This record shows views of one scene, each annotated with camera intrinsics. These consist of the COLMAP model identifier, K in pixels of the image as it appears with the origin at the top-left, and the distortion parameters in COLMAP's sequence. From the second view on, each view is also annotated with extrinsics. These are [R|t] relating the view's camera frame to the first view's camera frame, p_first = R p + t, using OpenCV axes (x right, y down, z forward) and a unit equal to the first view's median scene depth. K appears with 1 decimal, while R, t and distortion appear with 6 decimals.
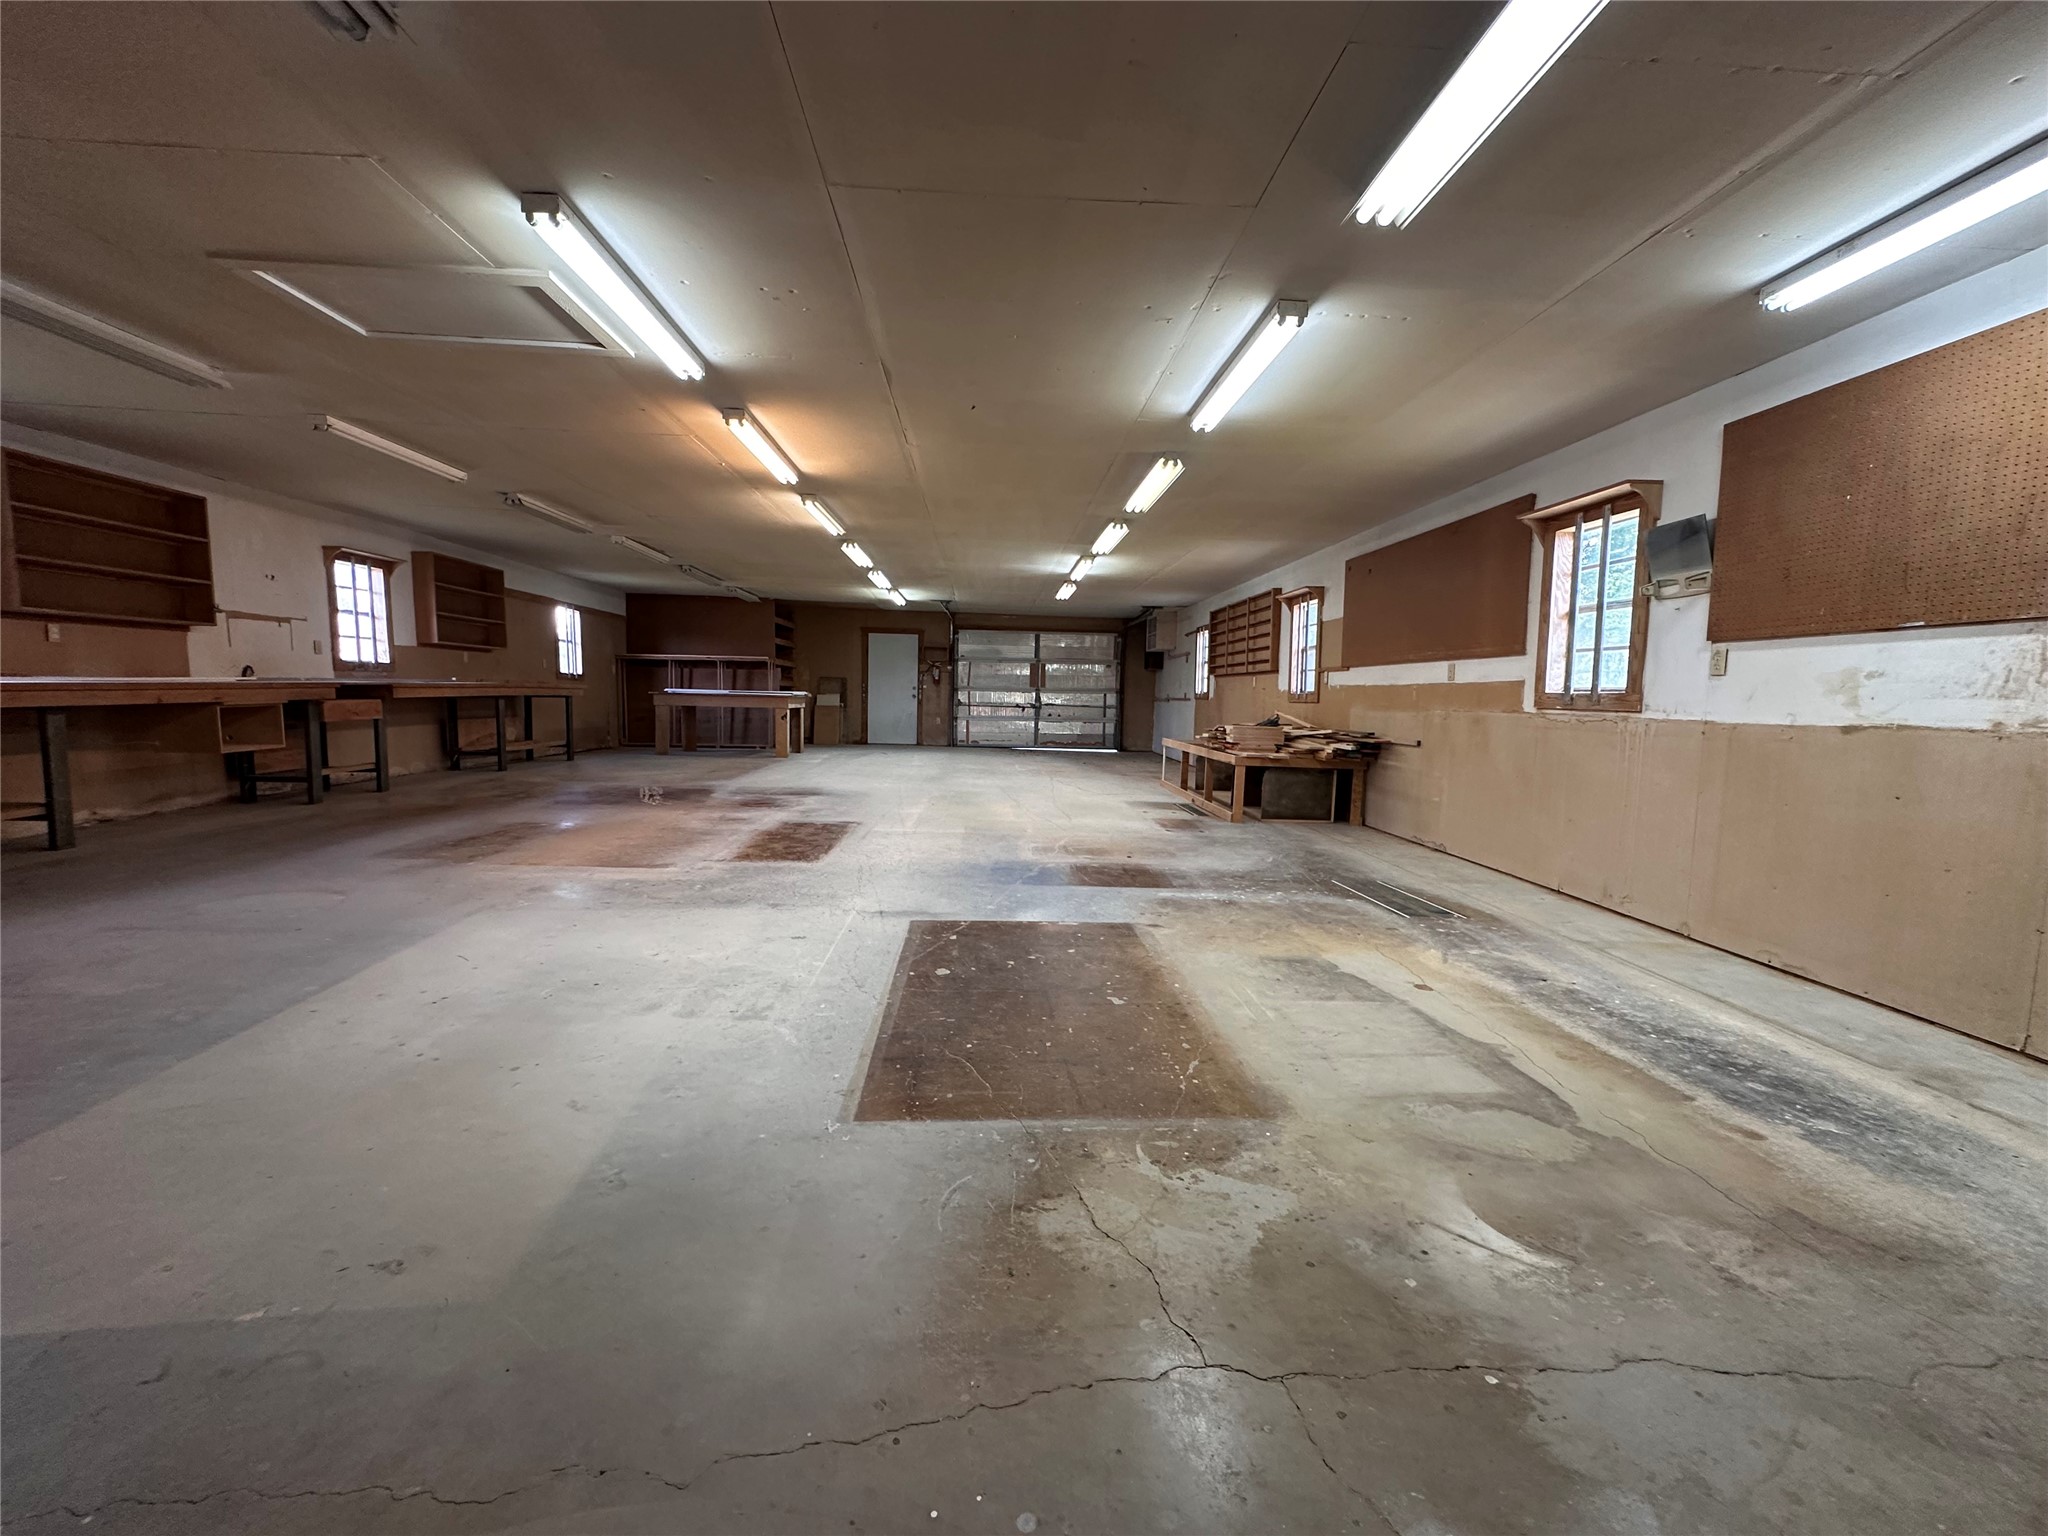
lens RADIAL K [[817.0, 0, 1024.0], [0, 817.0, 768.0], [0, 0, 1]] dist [-0.002526, 0.000866]
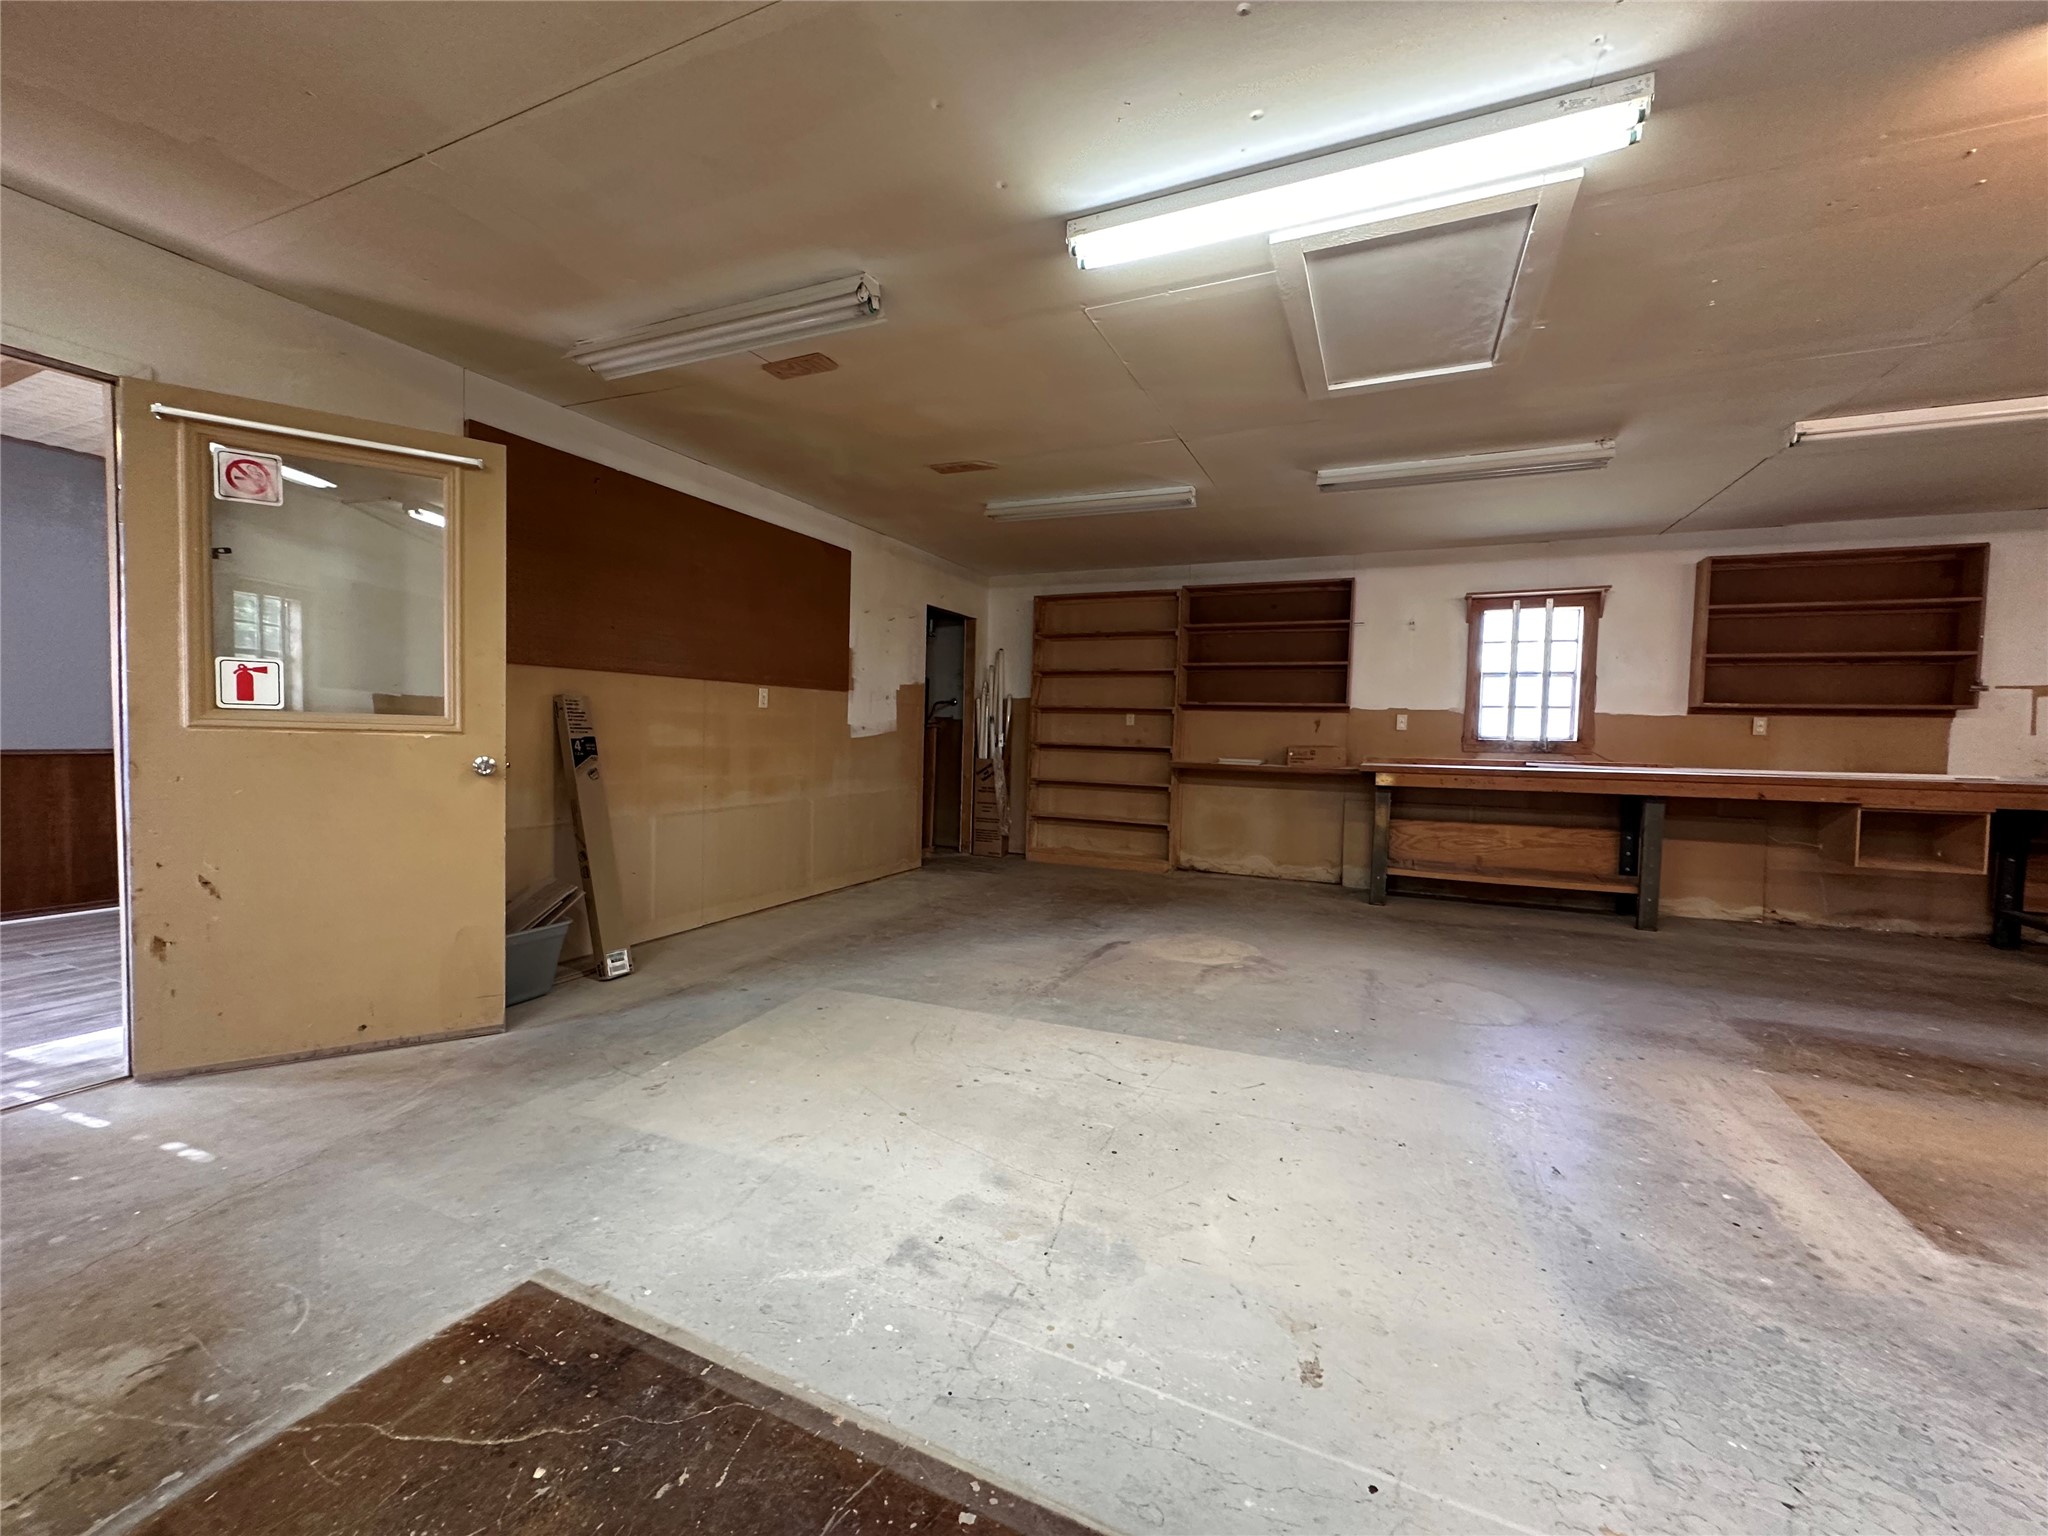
lens RADIAL K [[817.0, 0, 1024.0], [0, 817.0, 768.0], [0, 0, 1]] dist [-0.002526, 0.000866]
pose [[-0.458244, 0.009691, -0.888774, 0.205208], [-0.119341, 0.990215, 0.072329, -0.144096], [0.880778, 0.139211, -0.452604, 1.208002]]
